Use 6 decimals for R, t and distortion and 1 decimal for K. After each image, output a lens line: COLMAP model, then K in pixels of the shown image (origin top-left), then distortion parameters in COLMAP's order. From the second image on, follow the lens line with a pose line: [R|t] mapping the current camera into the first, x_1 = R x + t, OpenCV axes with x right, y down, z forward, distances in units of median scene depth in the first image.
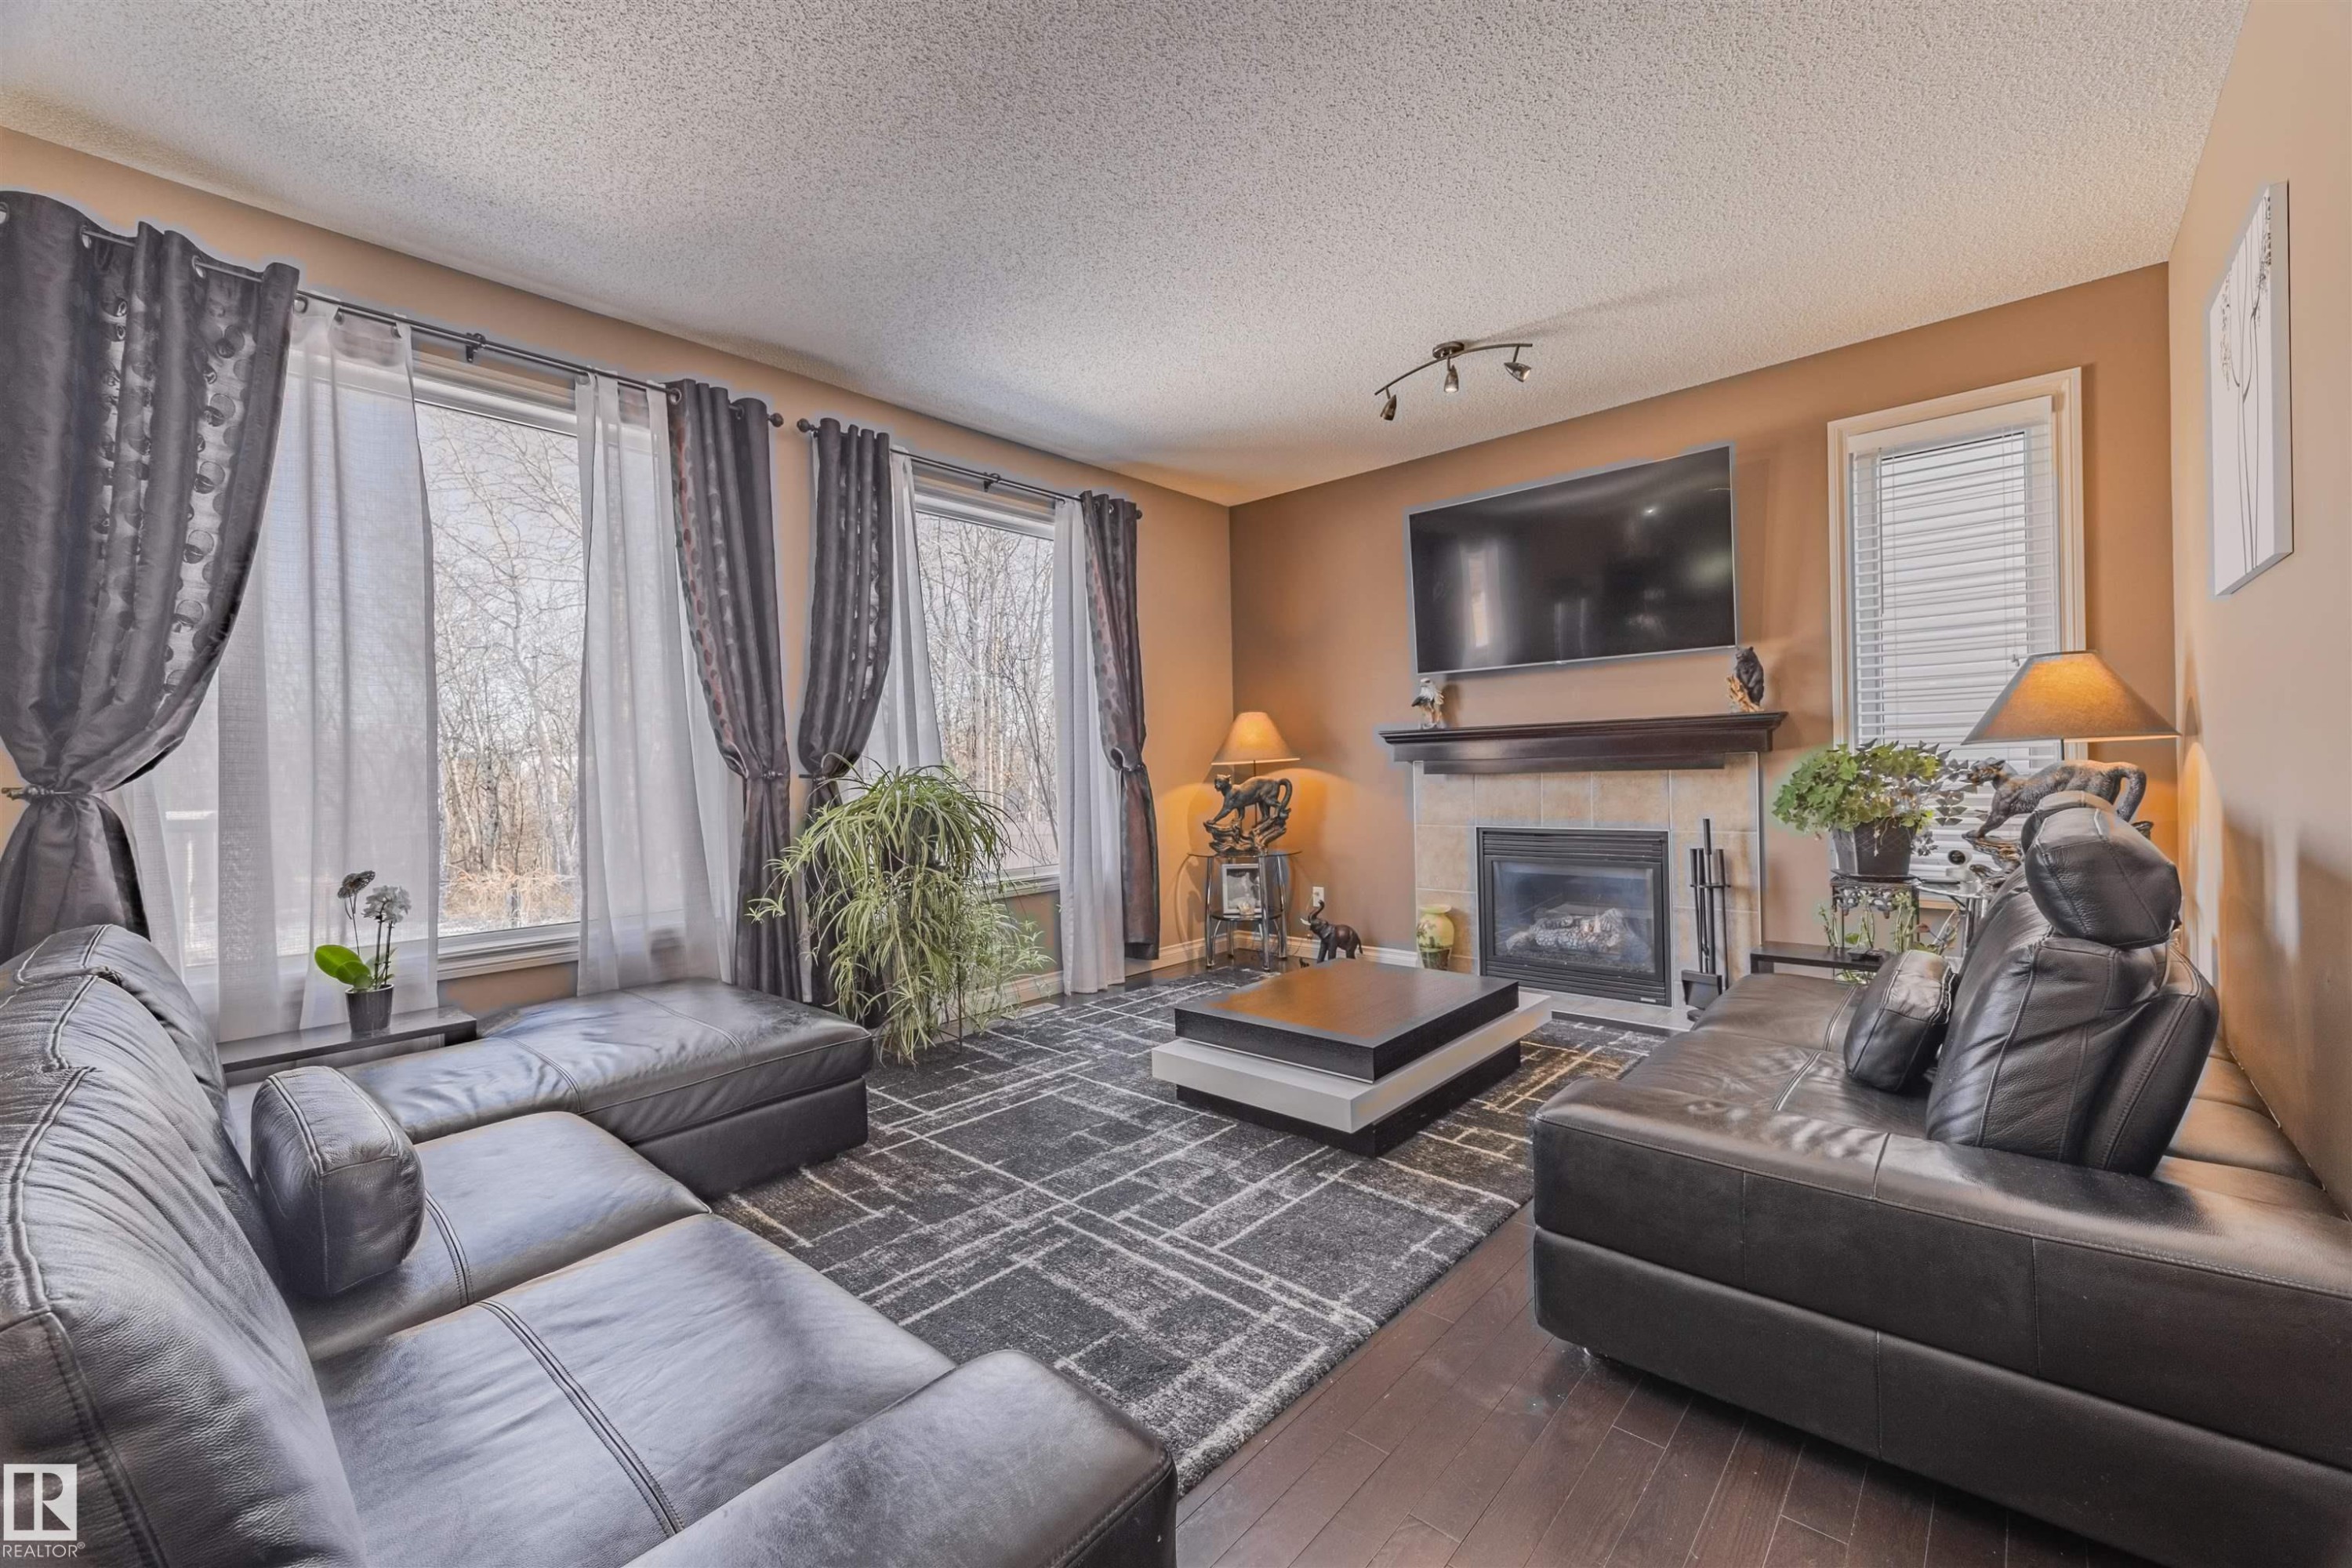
lens RADIAL K [[952.4, 0, 1201.1], [0, 952.4, 777.3], [0, 0, 1]] dist [-0.001996, -0.000166]
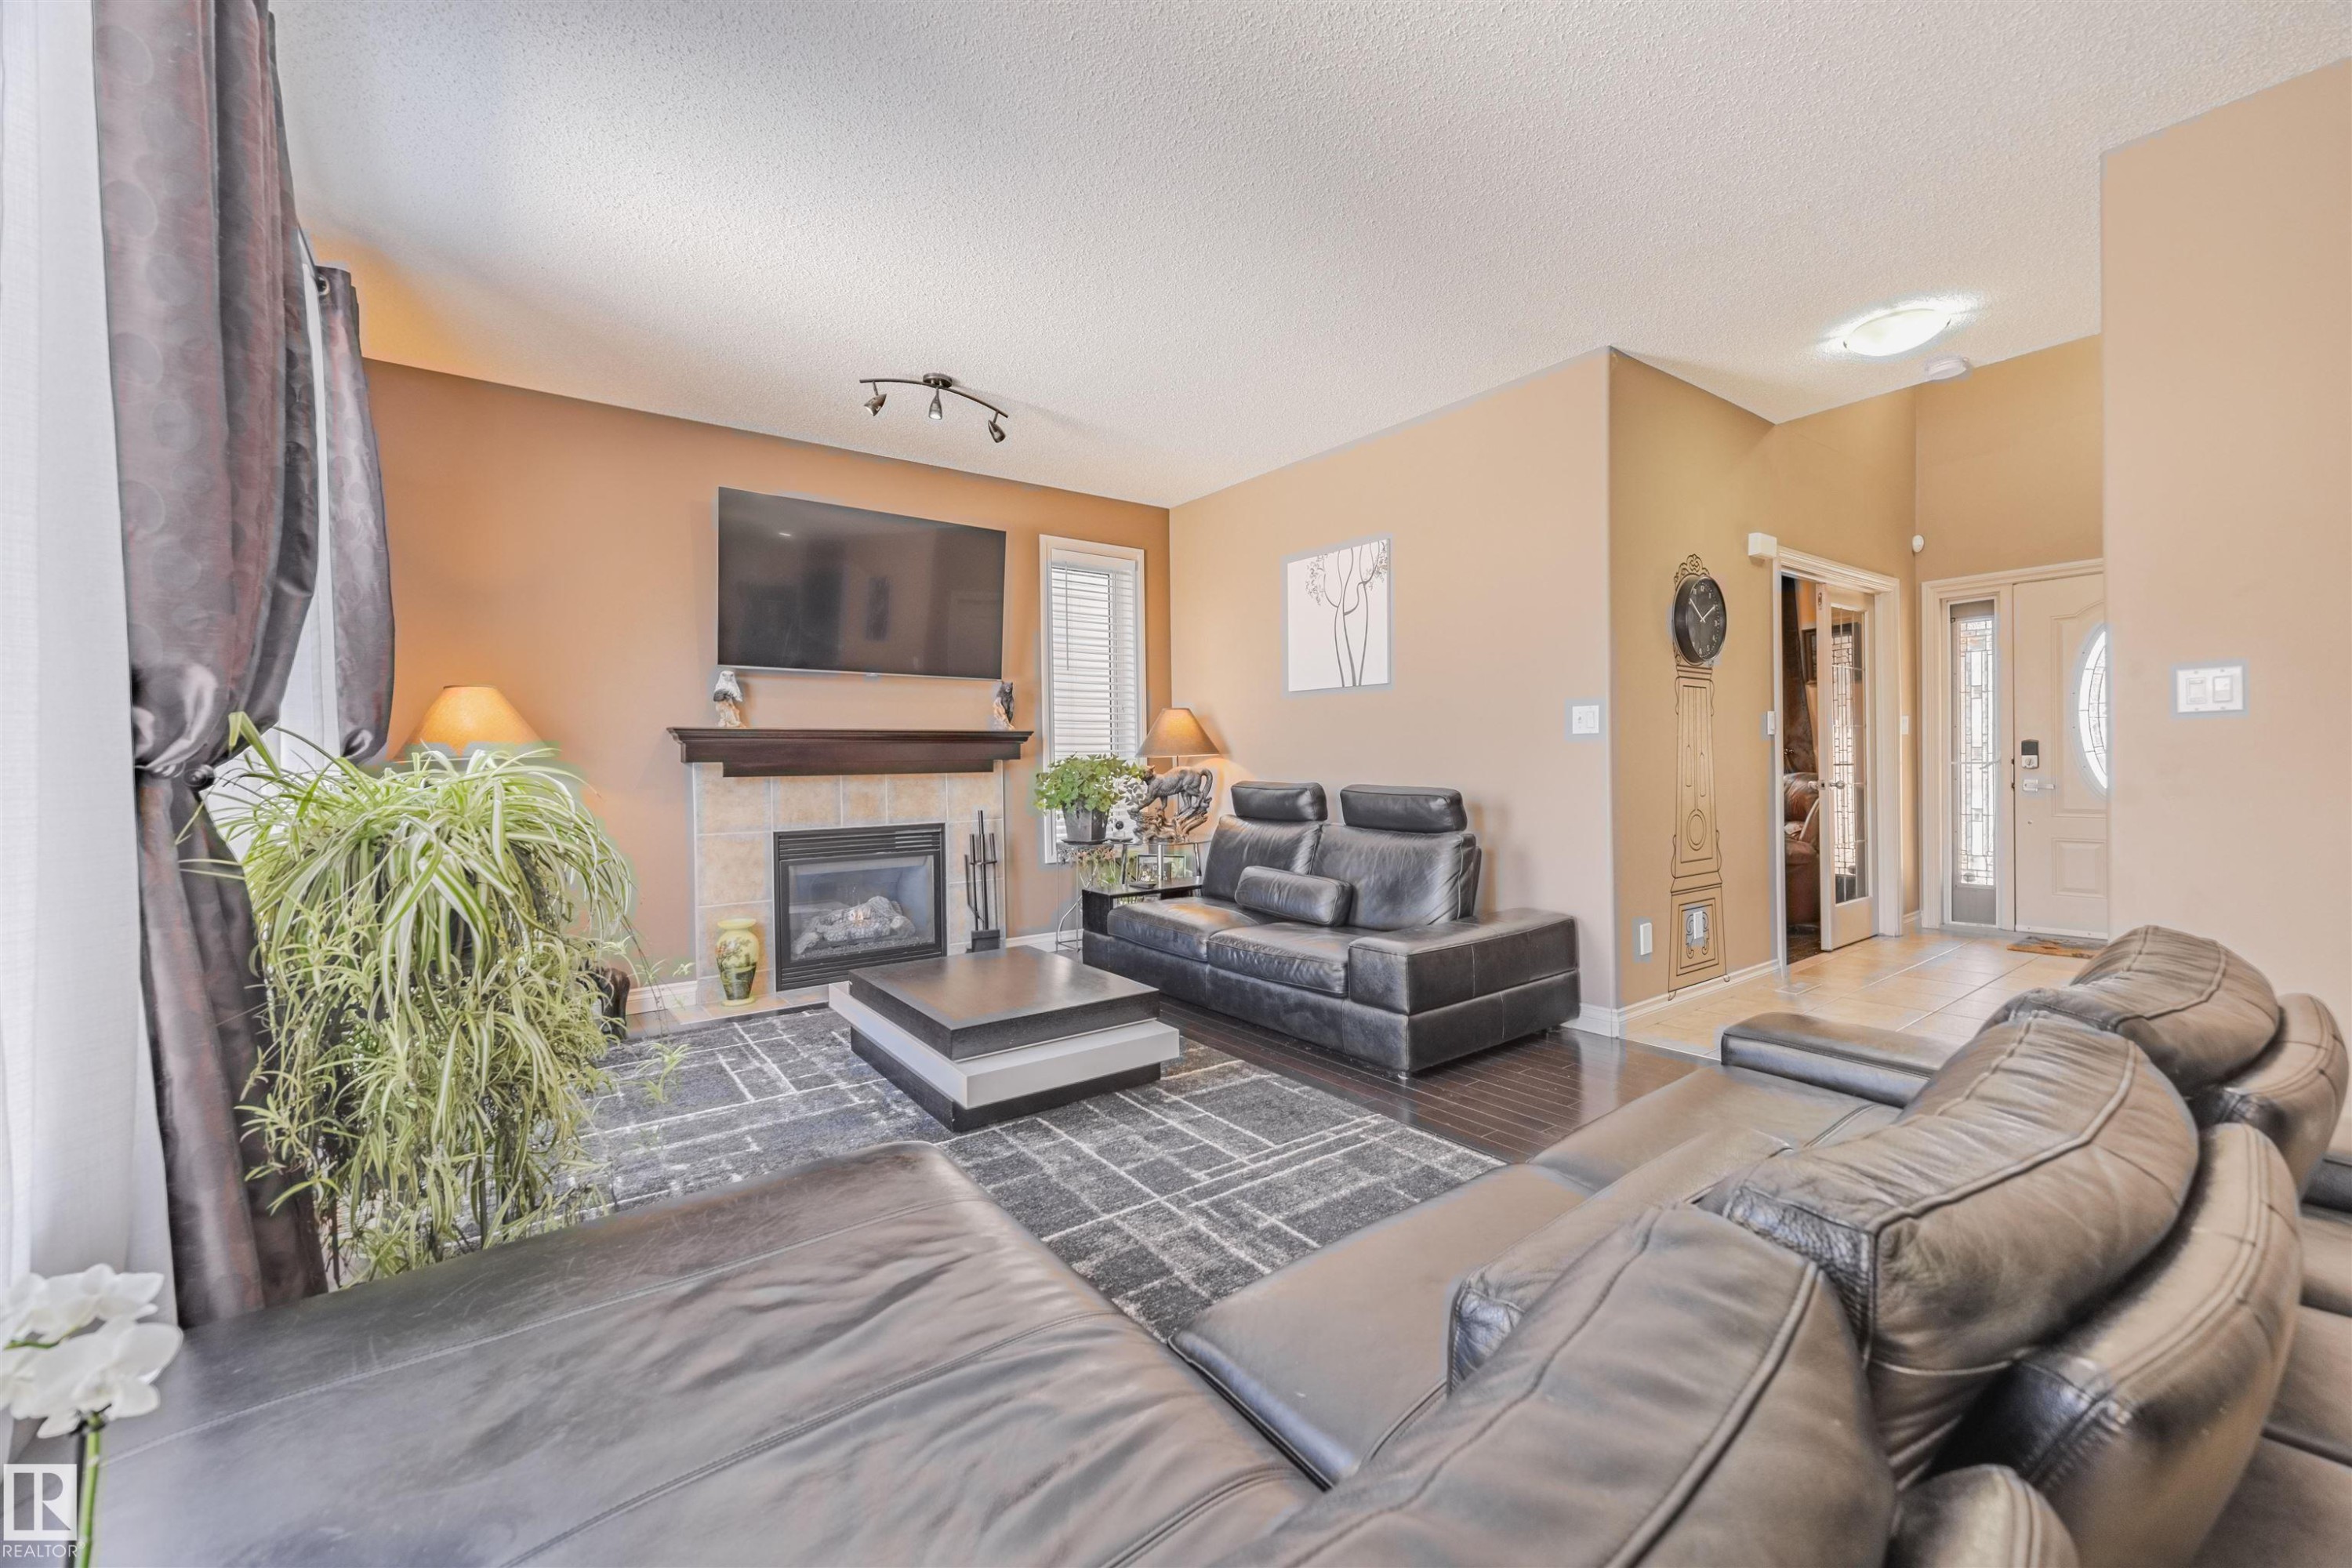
lens RADIAL K [[942.0, 0, 1188.9], [0, 942.0, 778.5], [0, 0, 1]] dist [0.013842, -0.000114]
pose [[0.188153, 0.002124, 0.982137, -1.043790], [0.012782, 0.999908, -0.004611, 0.014985], [-0.982057, 0.013421, 0.188108, 0.744142]]
